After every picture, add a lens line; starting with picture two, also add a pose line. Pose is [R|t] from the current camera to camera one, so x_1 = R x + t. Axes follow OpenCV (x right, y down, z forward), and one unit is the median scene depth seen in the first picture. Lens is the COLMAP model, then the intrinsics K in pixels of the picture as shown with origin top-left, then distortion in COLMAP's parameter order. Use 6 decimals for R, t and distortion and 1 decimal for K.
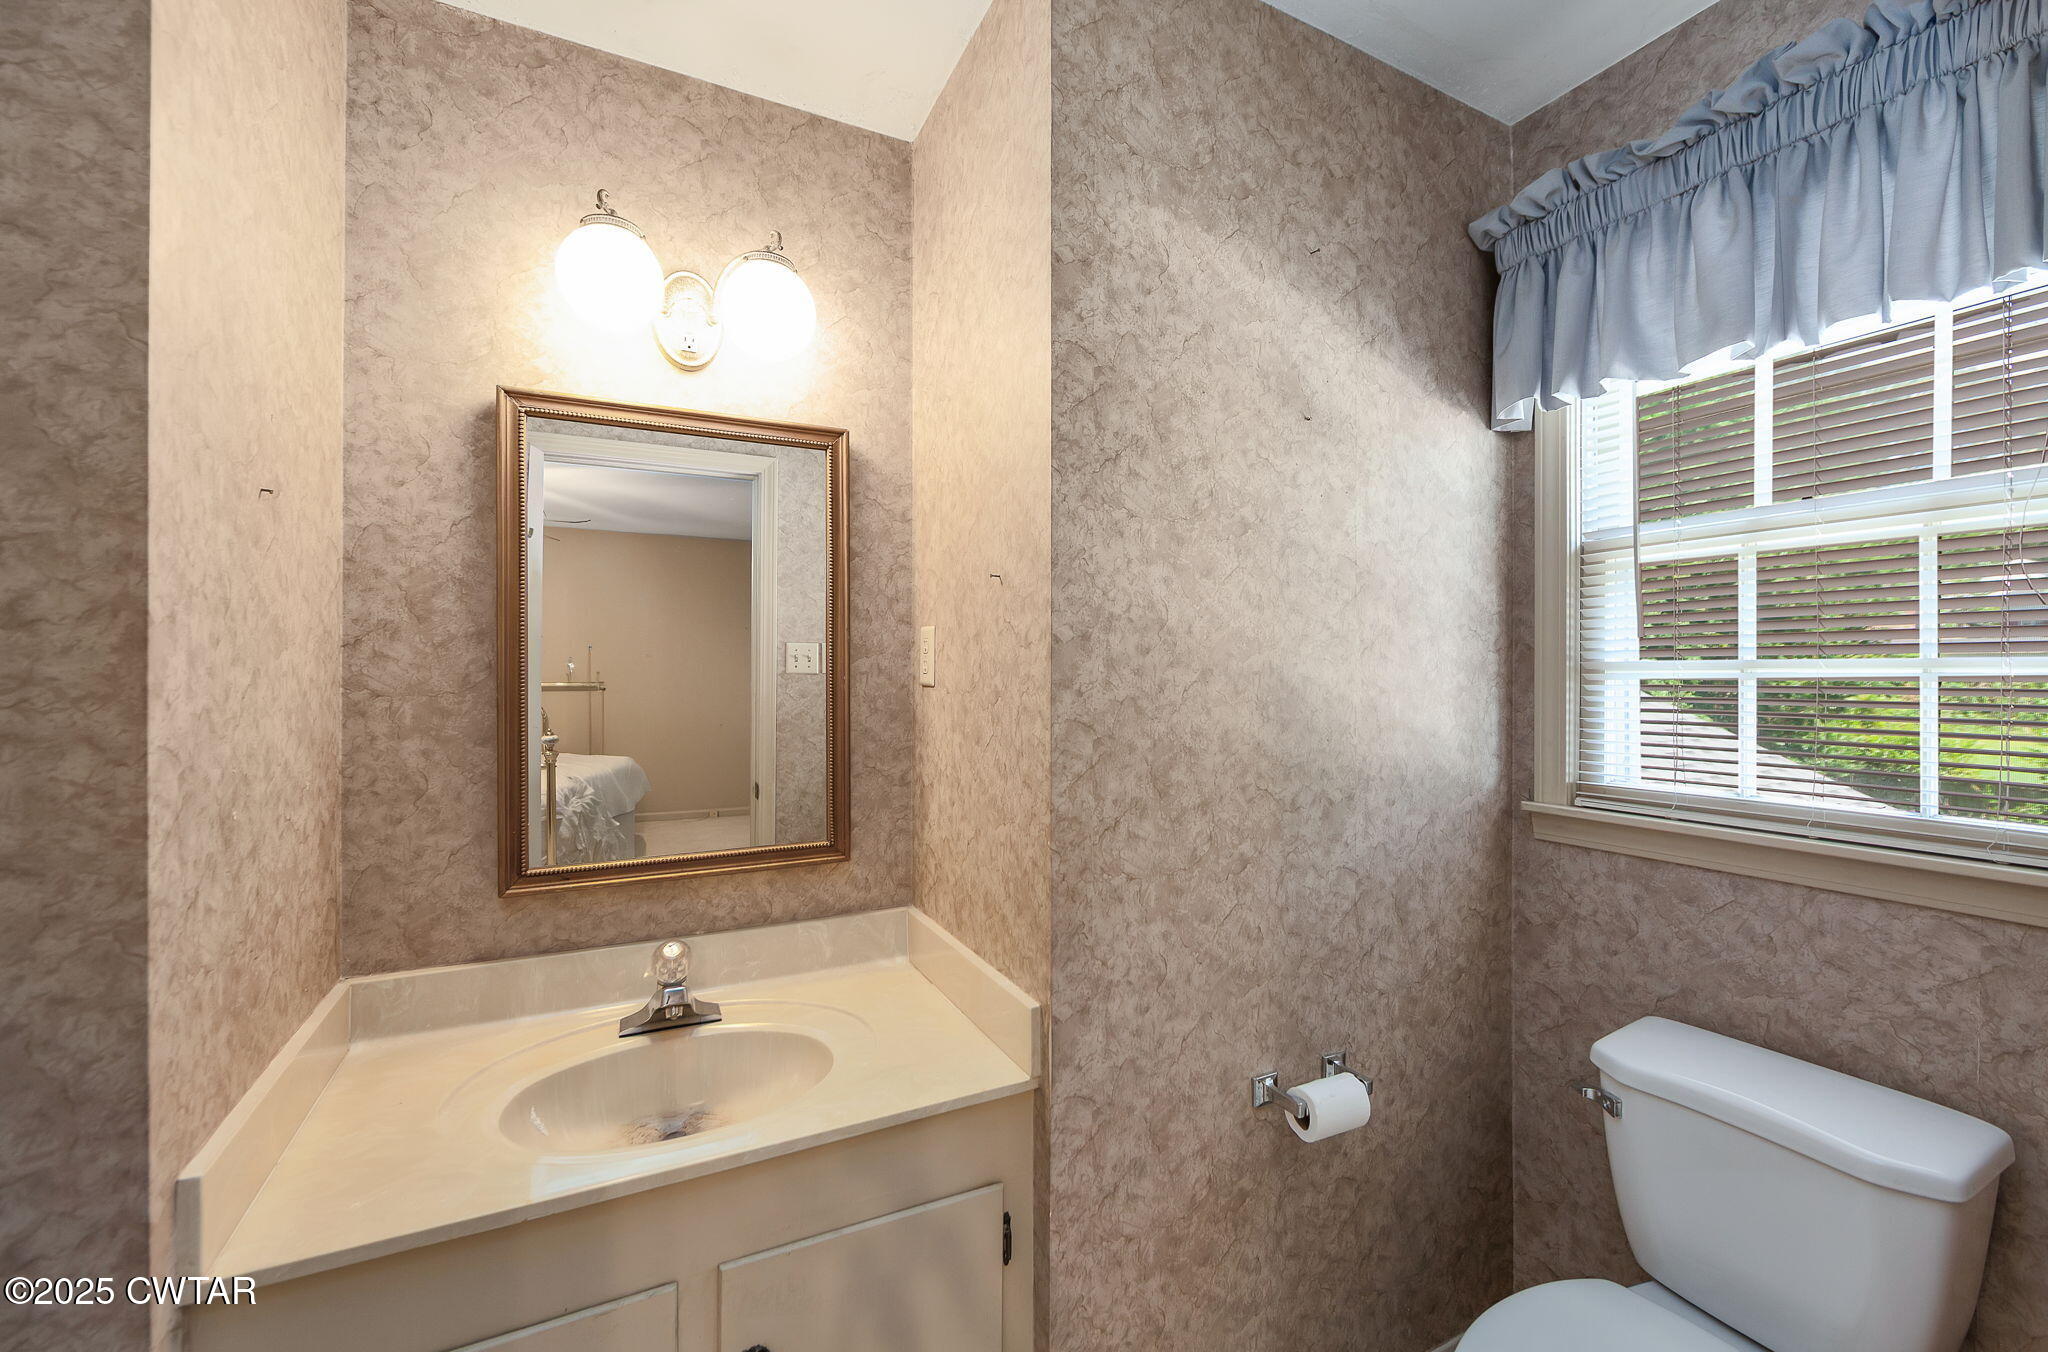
lens RADIAL K [[830.0, 0, 1025.6], [0, 830.0, 673.4], [0, 0, 1]] dist [-0.002680, -0.000274]
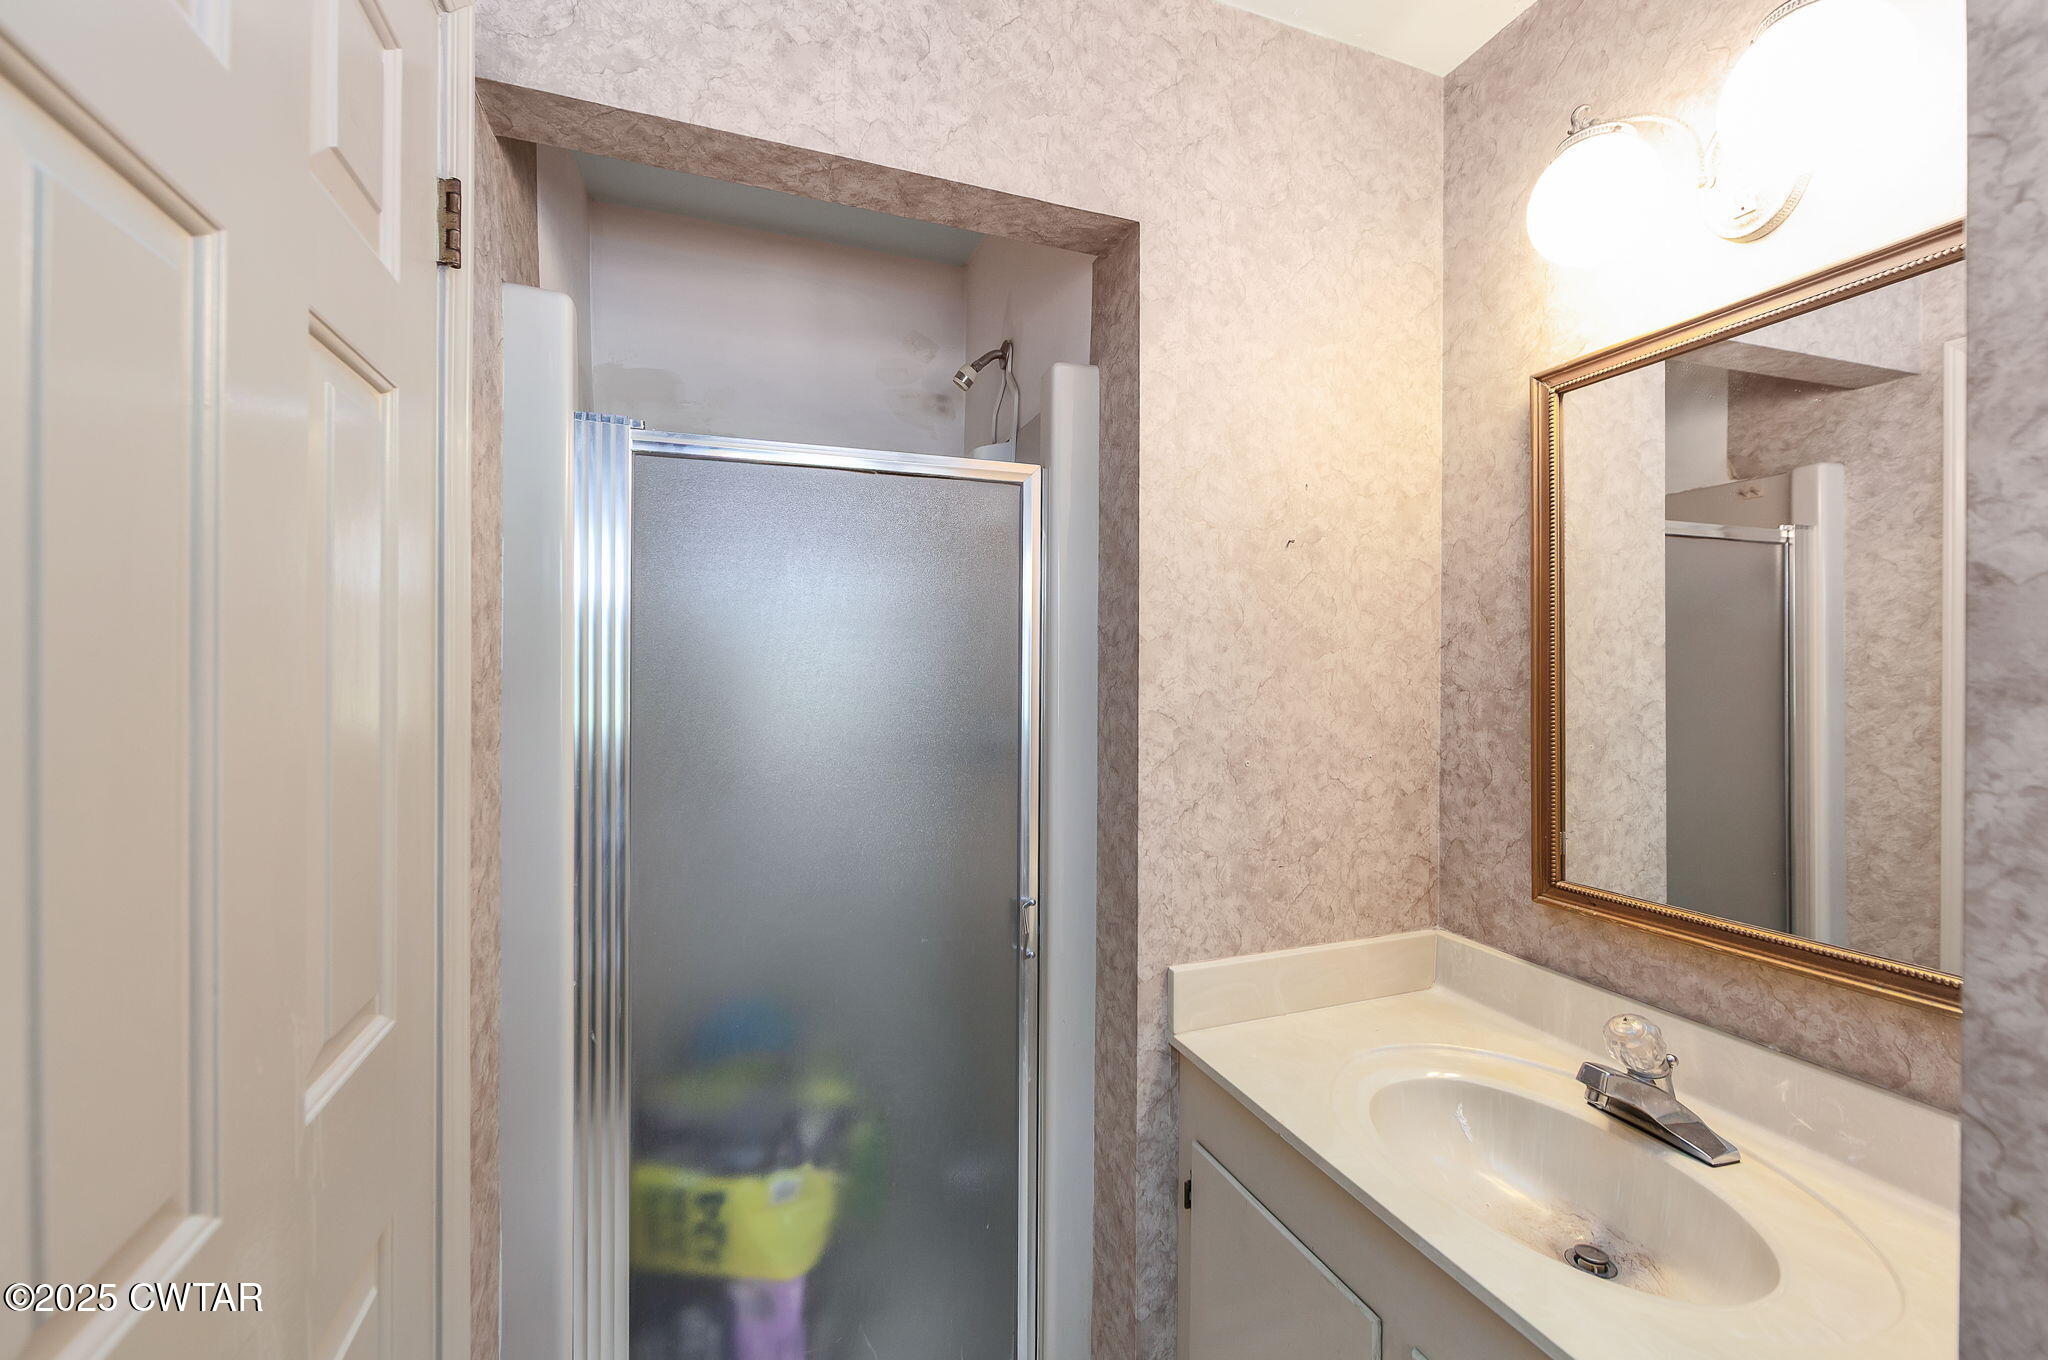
lens RADIAL K [[840.7, 0, 1024.0], [0, 840.7, 672.8], [0, 0, 1]] dist [0.002466, 0.000106]
pose [[-0.118911, -0.001314, -0.992904, 0.430532], [-0.003543, 0.999993, -0.000899, 0.006066], [0.992899, 0.003411, -0.118915, 0.539108]]
